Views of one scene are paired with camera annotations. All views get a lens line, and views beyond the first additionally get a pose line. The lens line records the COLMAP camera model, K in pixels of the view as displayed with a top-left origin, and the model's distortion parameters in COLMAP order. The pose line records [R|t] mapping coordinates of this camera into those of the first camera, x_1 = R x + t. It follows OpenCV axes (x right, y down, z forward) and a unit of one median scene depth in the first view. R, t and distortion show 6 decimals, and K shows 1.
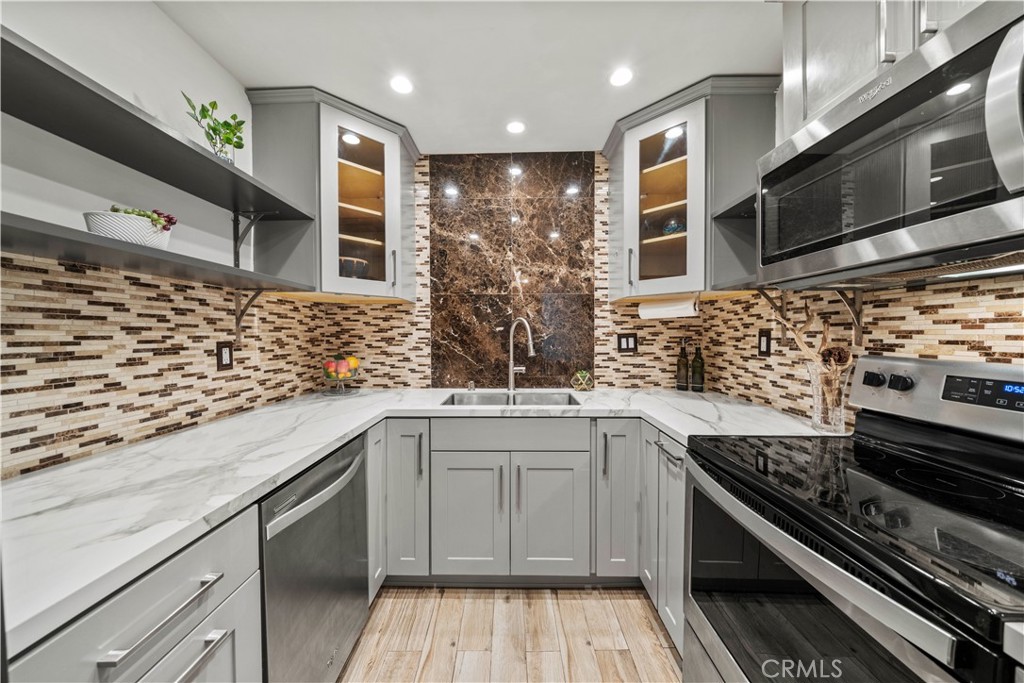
lens RADIAL K [[350.2, 0, 511.8], [0, 350.2, 341.6], [0, 0, 1]] dist [-0.005949, -0.000317]
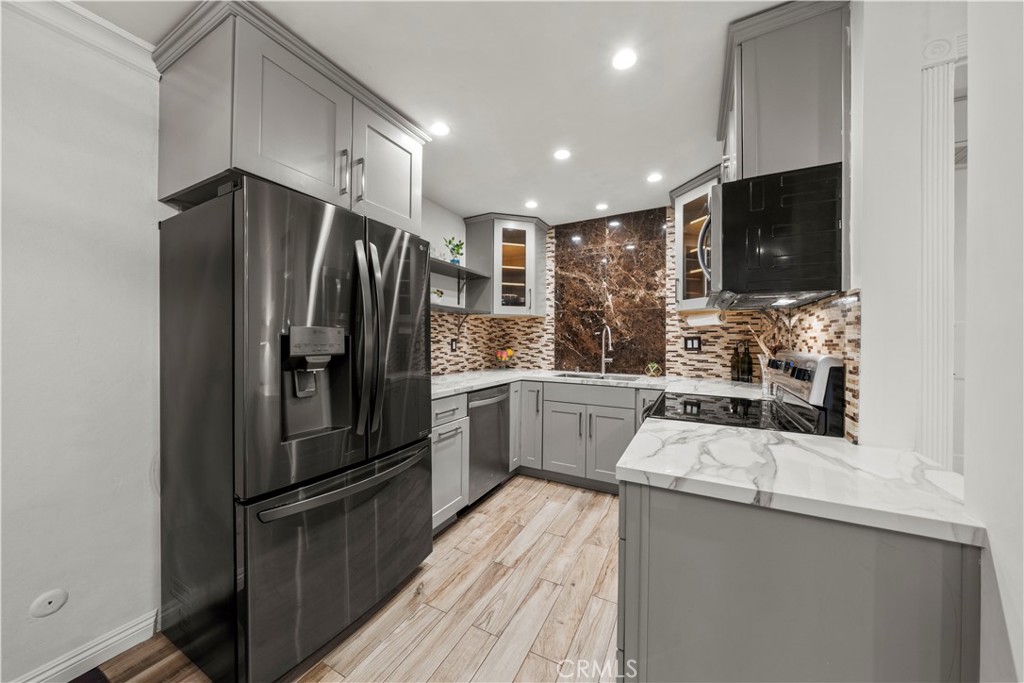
lens RADIAL K [[350.2, 0, 509.7], [0, 350.2, 338.1], [0, 0, 1]] dist [-0.005949, -0.000317]
pose [[0.882102, 0.007531, -0.470997, 0.359044], [-0.018329, 0.999664, -0.018343, 0.020230], [0.470701, 0.024813, 0.881944, -0.532450]]
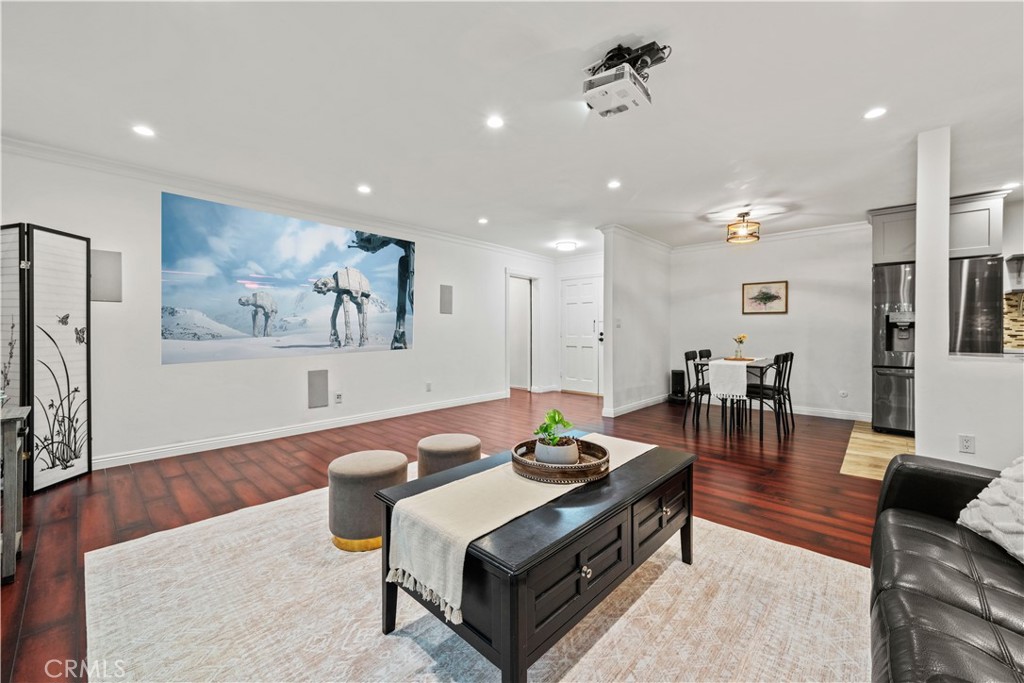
lens RADIAL K [[401.2, 0, 514.0], [0, 401.2, 334.5], [0, 0, 1]] dist [-0.000681, -0.000137]
pose [[-0.681823, 0.009541, -0.731455, 2.463607], [-0.012228, 0.999627, 0.024437, 0.079402], [0.731415, 0.025606, -0.681451, -0.202095]]
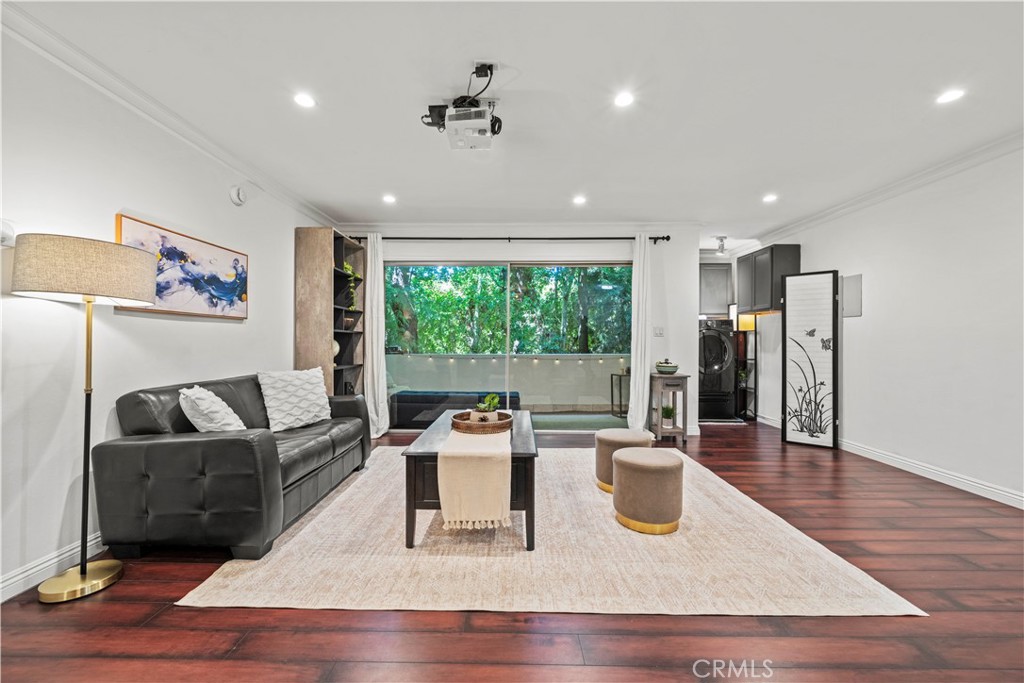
lens RADIAL K [[395.1, 0, 510.3], [0, 395.1, 340.2], [0, 0, 1]] dist [0.000334, 0.000187]
pose [[0.010298, 0.003620, 0.999940, 0.577036], [0.016168, 0.999862, -0.003786, 0.099392], [-0.999816, 0.016206, 0.010238, -0.784299]]
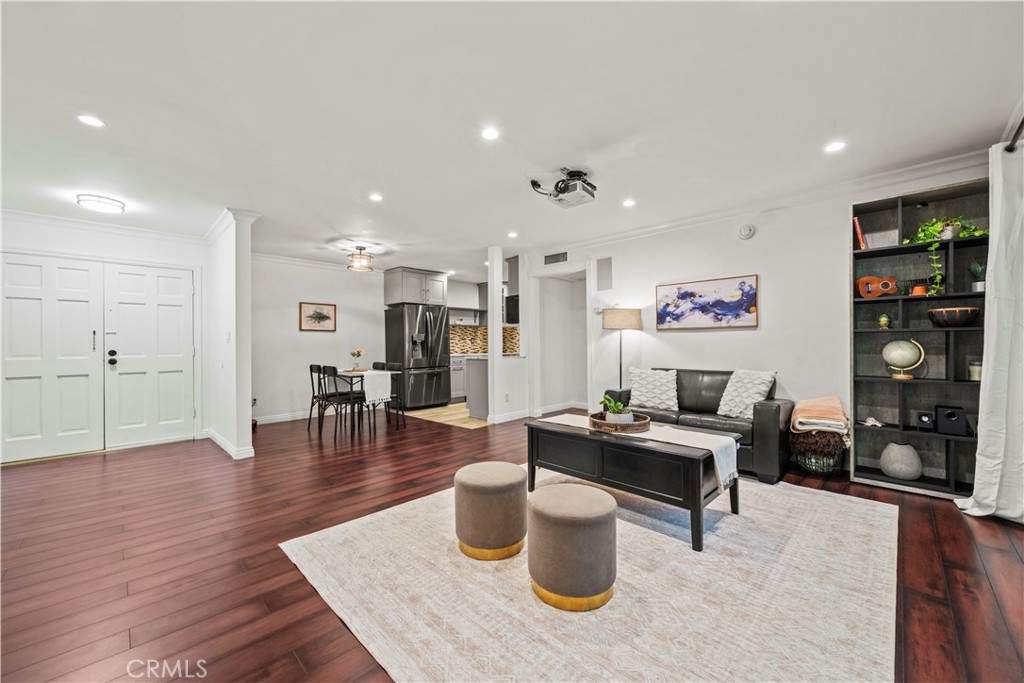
lens RADIAL K [[397.3, 0, 505.4], [0, 397.3, 342.6], [0, 0, 1]] dist [-0.002114, -0.000194]
pose [[0.703422, -0.007253, -0.710735, 2.480287], [-0.006915, 0.999831, -0.017047, 0.112166], [0.710739, 0.016907, 0.703253, -1.867016]]
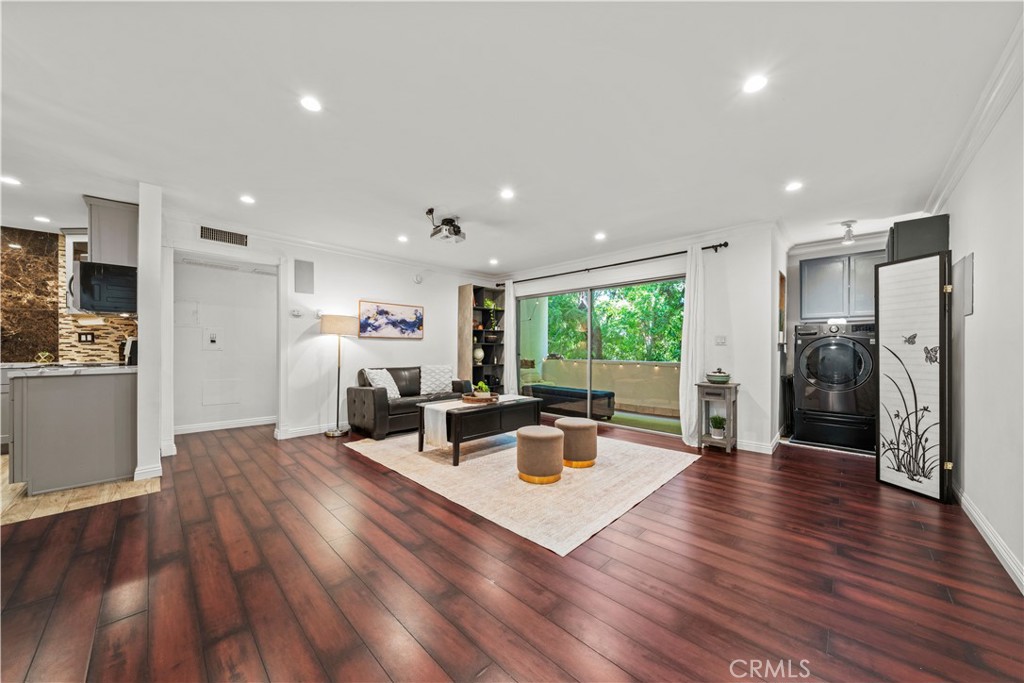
lens RADIAL K [[352.5, 0, 509.9], [0, 352.5, 348.9], [0, 0, 1]] dist [-0.003029, -0.000174]
pose [[0.699039, 0.003486, 0.715075, 0.604425], [0.009327, 0.999859, -0.013993, 0.118665], [-0.715022, 0.016451, 0.698908, -2.075381]]
